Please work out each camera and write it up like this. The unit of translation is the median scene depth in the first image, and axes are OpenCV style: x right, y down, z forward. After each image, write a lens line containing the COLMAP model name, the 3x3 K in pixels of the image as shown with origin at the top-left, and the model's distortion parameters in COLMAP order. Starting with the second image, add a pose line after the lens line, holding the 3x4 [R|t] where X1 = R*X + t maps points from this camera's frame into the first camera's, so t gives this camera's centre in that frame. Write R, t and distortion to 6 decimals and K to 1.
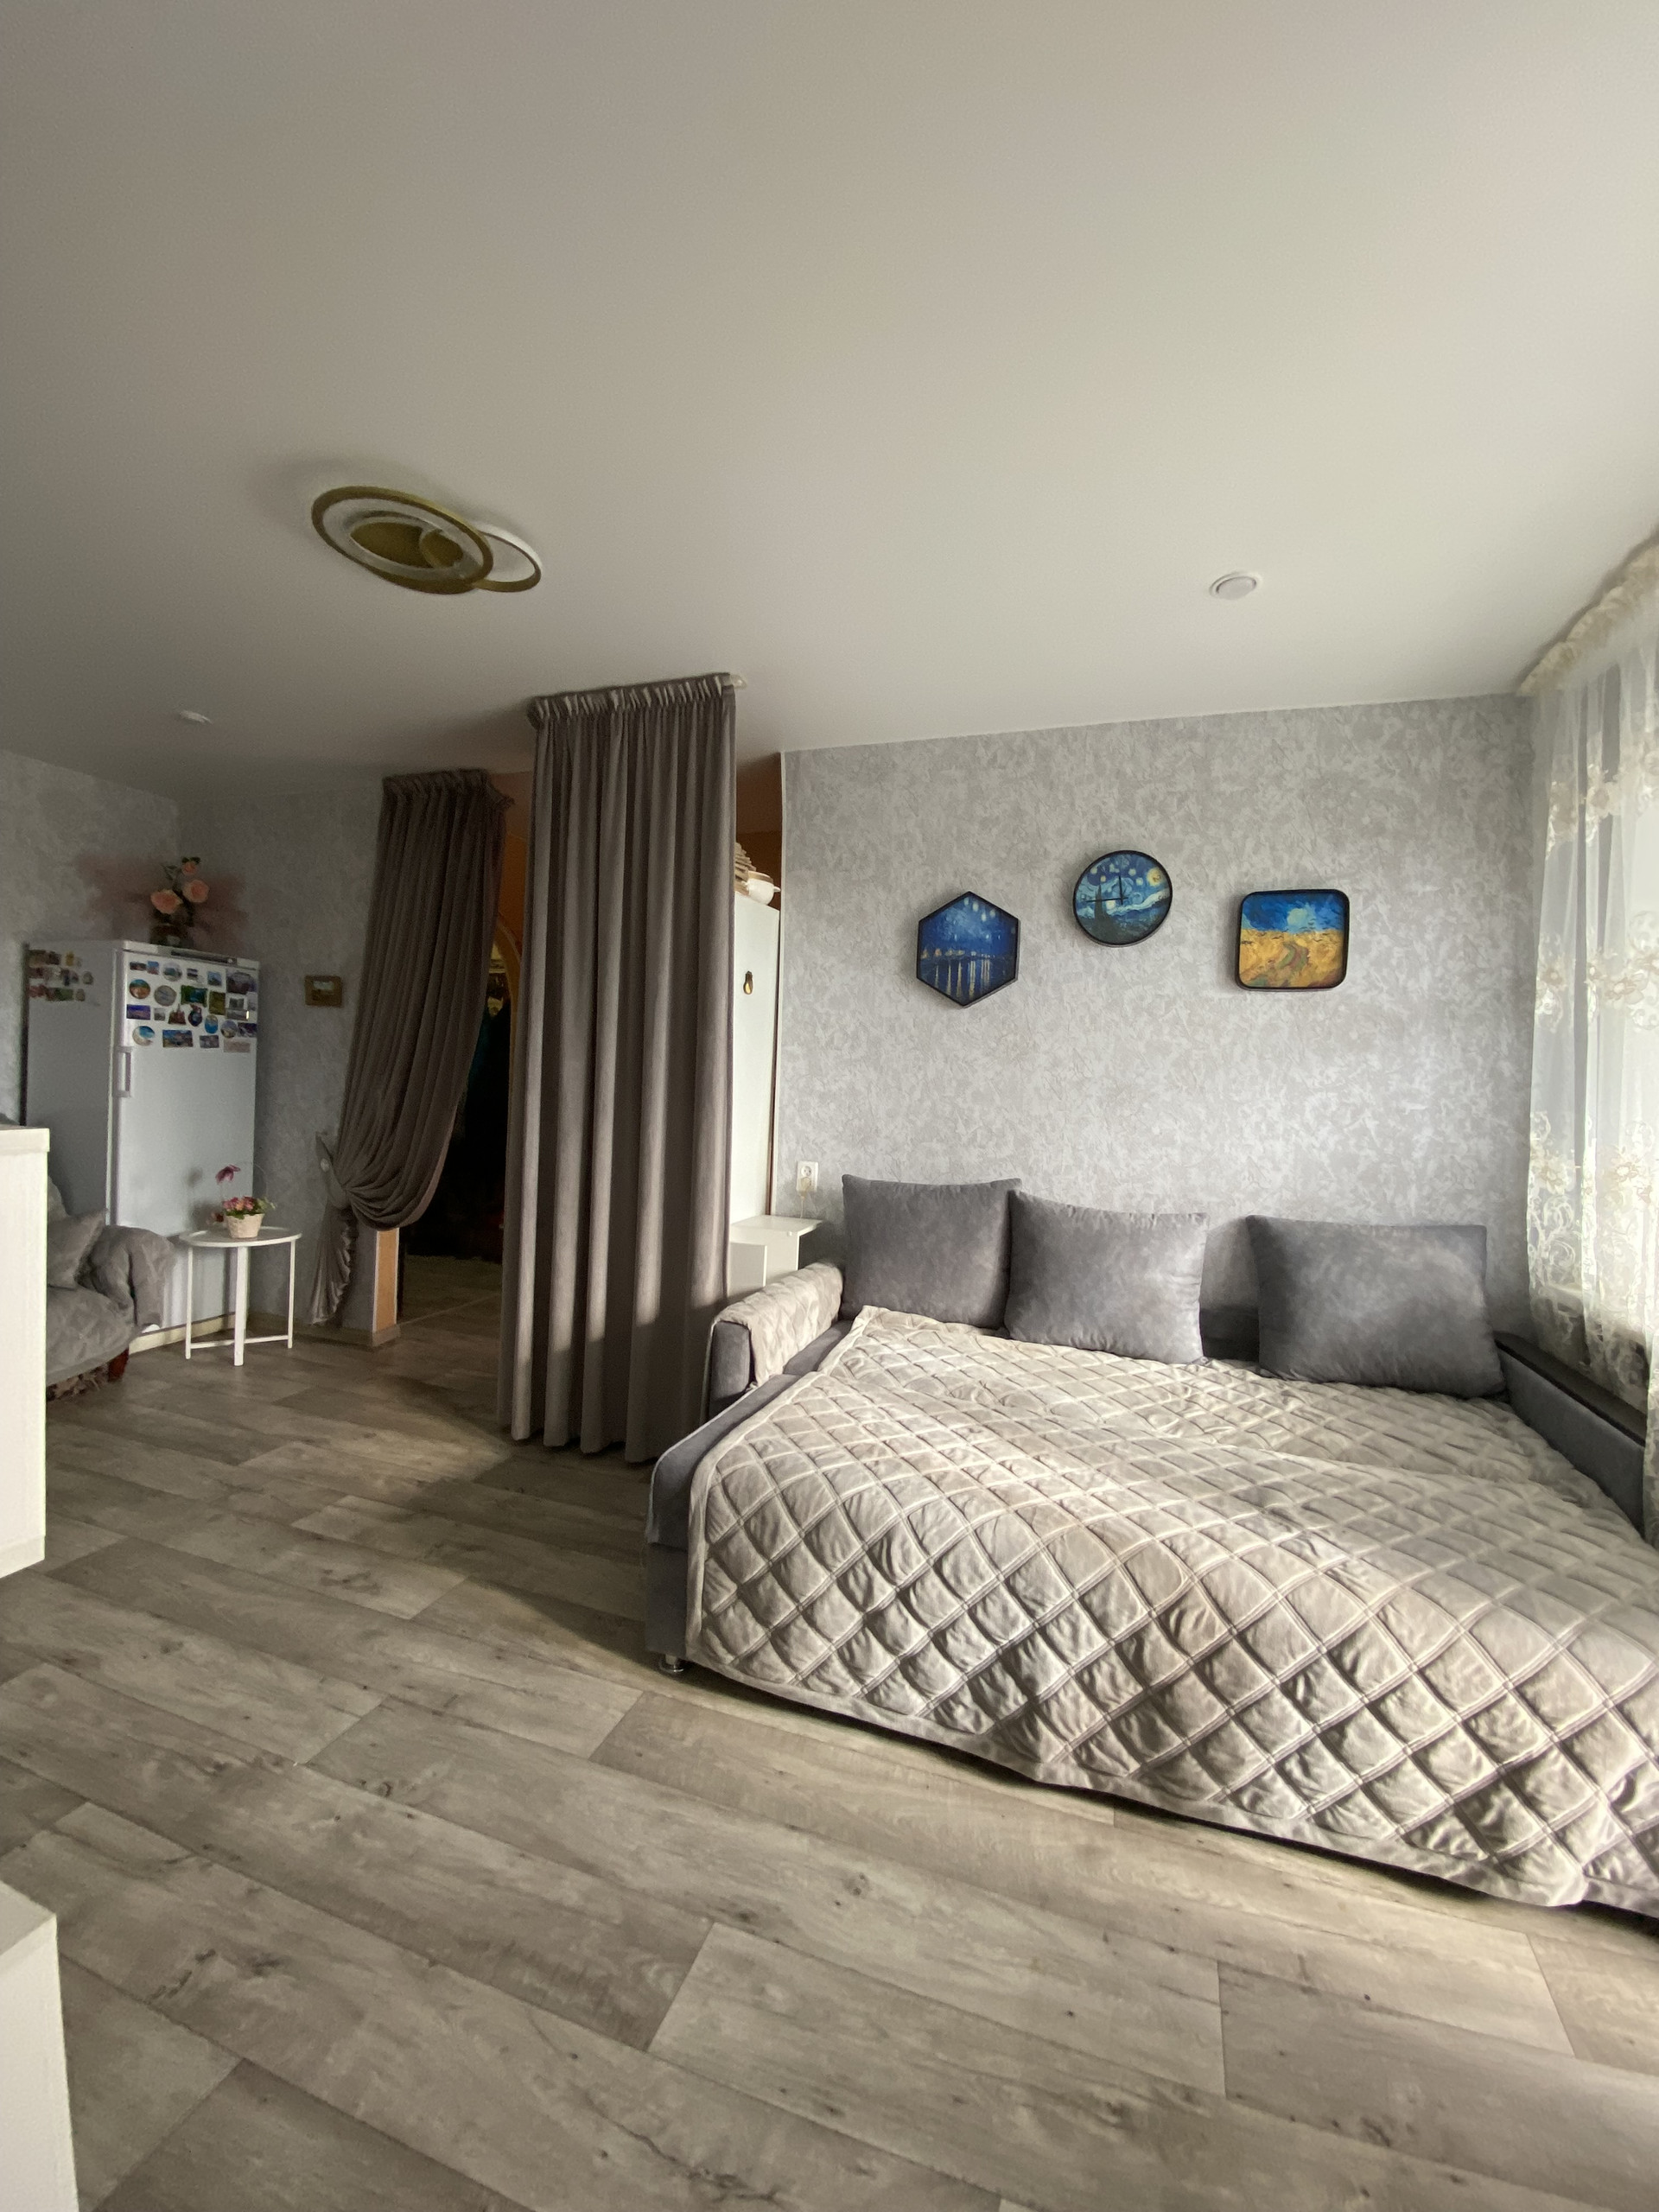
lens RADIAL K [[895.0, 0, 814.6], [0, 895.0, 1101.5], [0, 0, 1]] dist [0.011237, -0.017093]
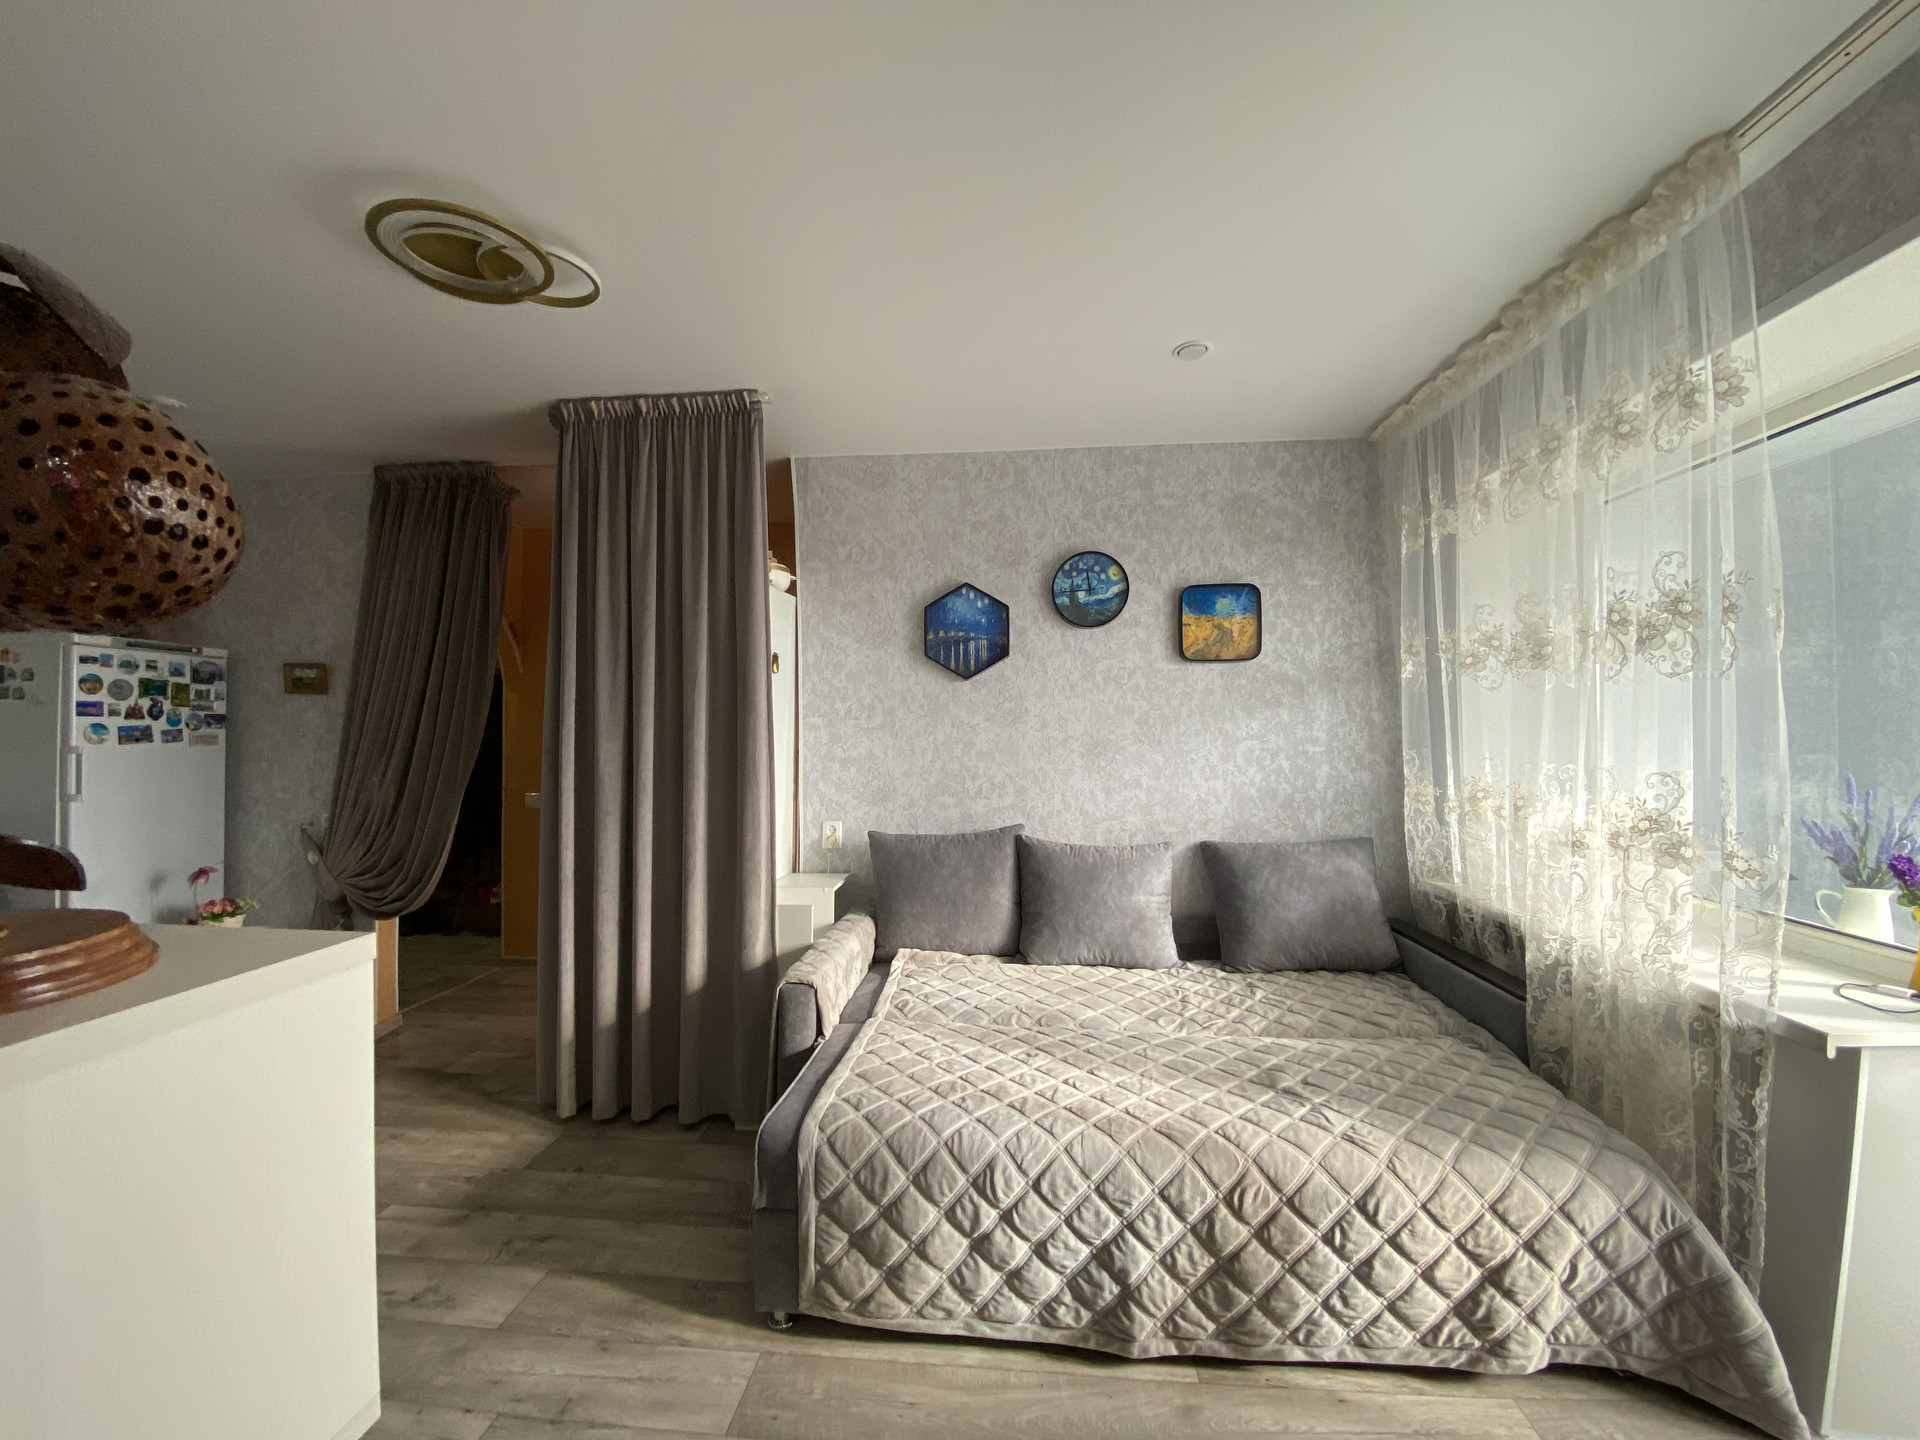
lens RADIAL K [[776.9, 0, 963.8], [0, 776.9, 721.6], [0, 0, 1]] dist [0.011237, -0.017093]
pose [[0.970731, -0.042020, 0.236464, -0.104761], [0.050214, 0.998325, -0.028735, -0.030816], [-0.234860, 0.039768, 0.971215, 0.023362]]
